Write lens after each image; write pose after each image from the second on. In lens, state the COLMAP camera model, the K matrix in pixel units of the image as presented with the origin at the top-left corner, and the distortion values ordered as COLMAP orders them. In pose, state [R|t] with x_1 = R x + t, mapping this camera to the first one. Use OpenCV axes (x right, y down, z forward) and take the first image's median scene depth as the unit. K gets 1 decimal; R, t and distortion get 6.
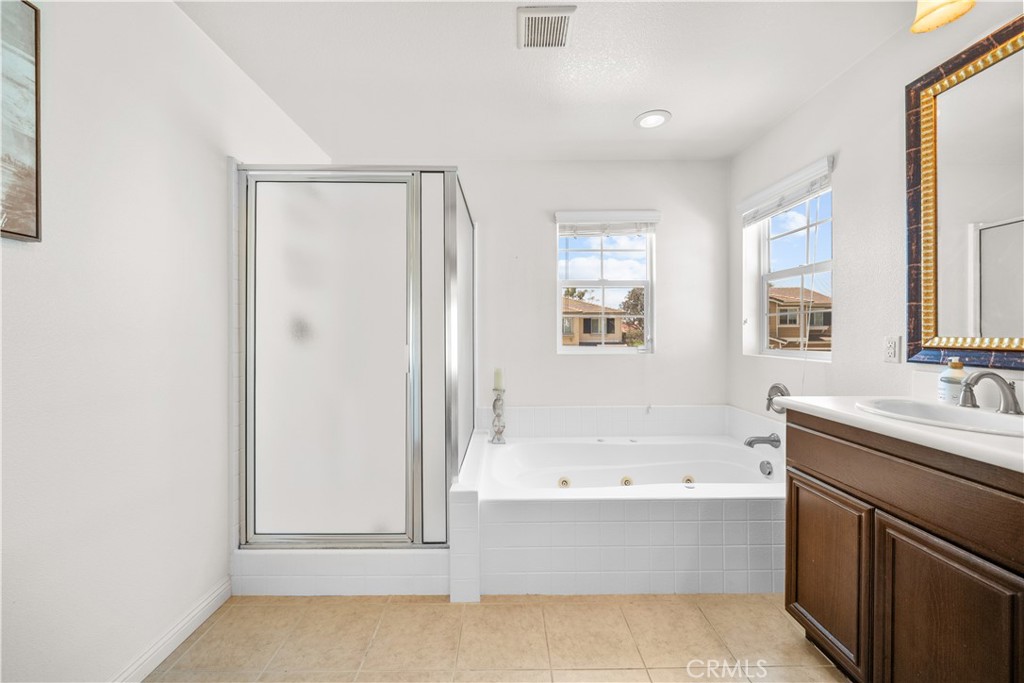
lens RADIAL K [[394.6, 0, 510.4], [0, 394.6, 331.1], [0, 0, 1]] dist [-0.001016, -0.000037]
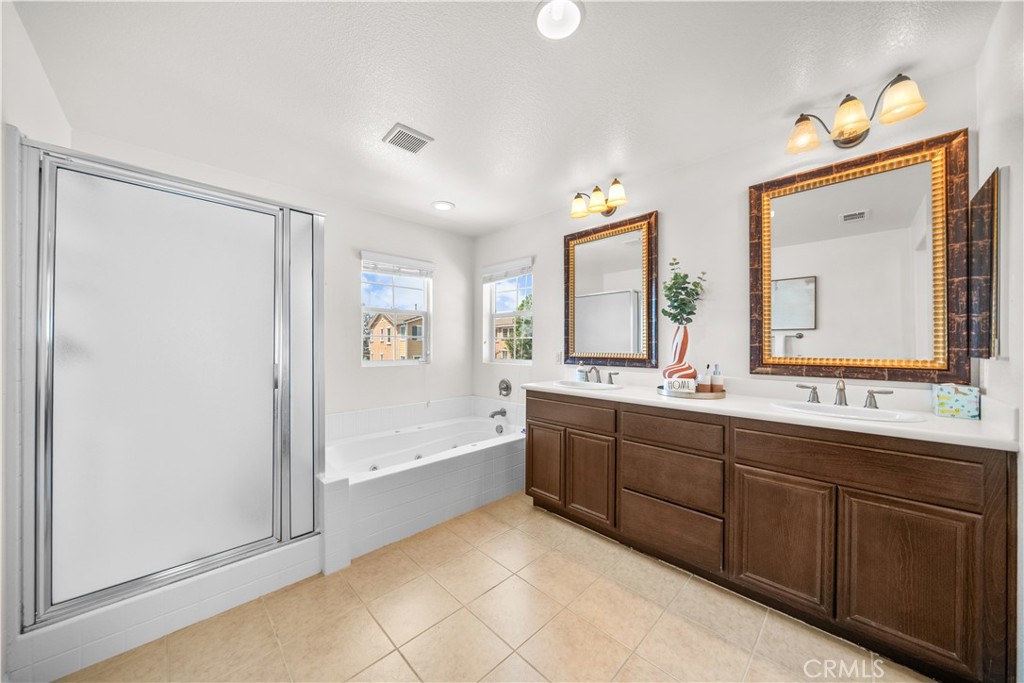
lens RADIAL K [[349.8, 0, 512.0], [0, 349.8, 341.5], [0, 0, 1]] dist [-0.000367, -0.000205]
pose [[0.719694, 0.010881, 0.694206, -0.502151], [-0.006023, 0.999937, -0.009429, -0.022742], [-0.694265, 0.002605, 0.719715, -0.171861]]
